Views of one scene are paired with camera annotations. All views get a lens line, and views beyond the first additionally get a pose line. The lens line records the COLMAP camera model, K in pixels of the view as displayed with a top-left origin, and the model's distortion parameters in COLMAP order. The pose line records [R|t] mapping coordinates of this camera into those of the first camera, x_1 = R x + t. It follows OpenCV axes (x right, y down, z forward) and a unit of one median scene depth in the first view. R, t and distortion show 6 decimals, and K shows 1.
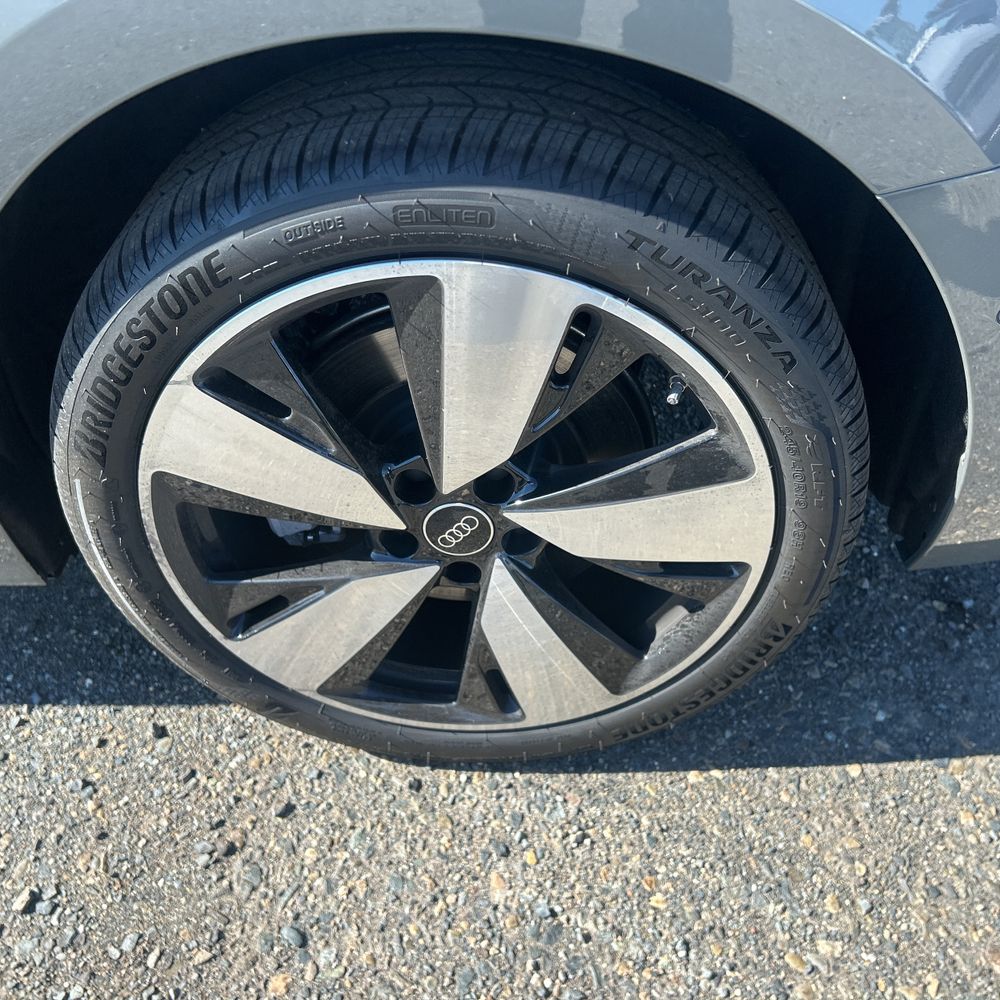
lens RADIAL K [[998.5, 0, 466.1], [0, 998.5, 490.8], [0, 0, 1]] dist [0.023836, 0.000000]
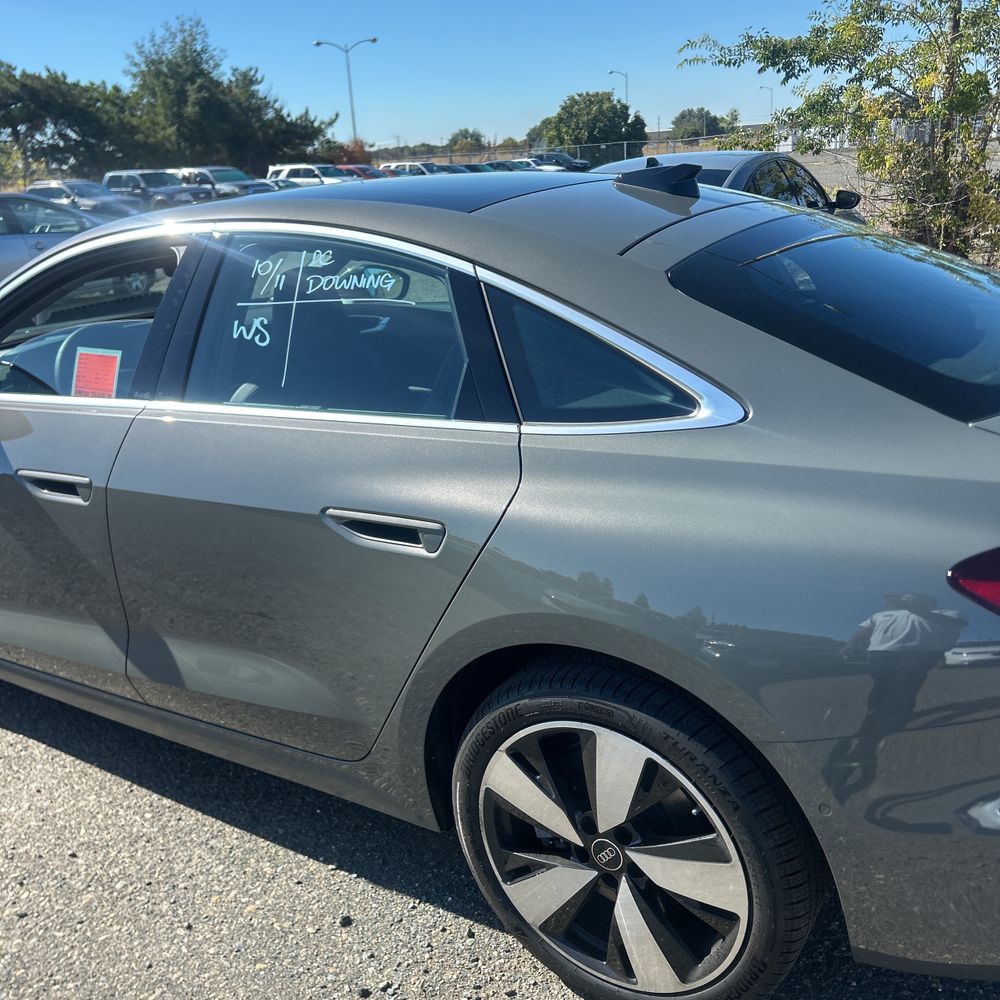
lens RADIAL K [[998.5, 0, 497.8], [0, 998.5, 503.3], [0, 0, 1]] dist [0.023836, 0.000000]
pose [[0.858571, 0.112269, -0.500252, 0.707542], [-0.291941, 0.909149, -0.297016, 0.056425], [0.421458, 0.401053, 0.813345, -1.008774]]
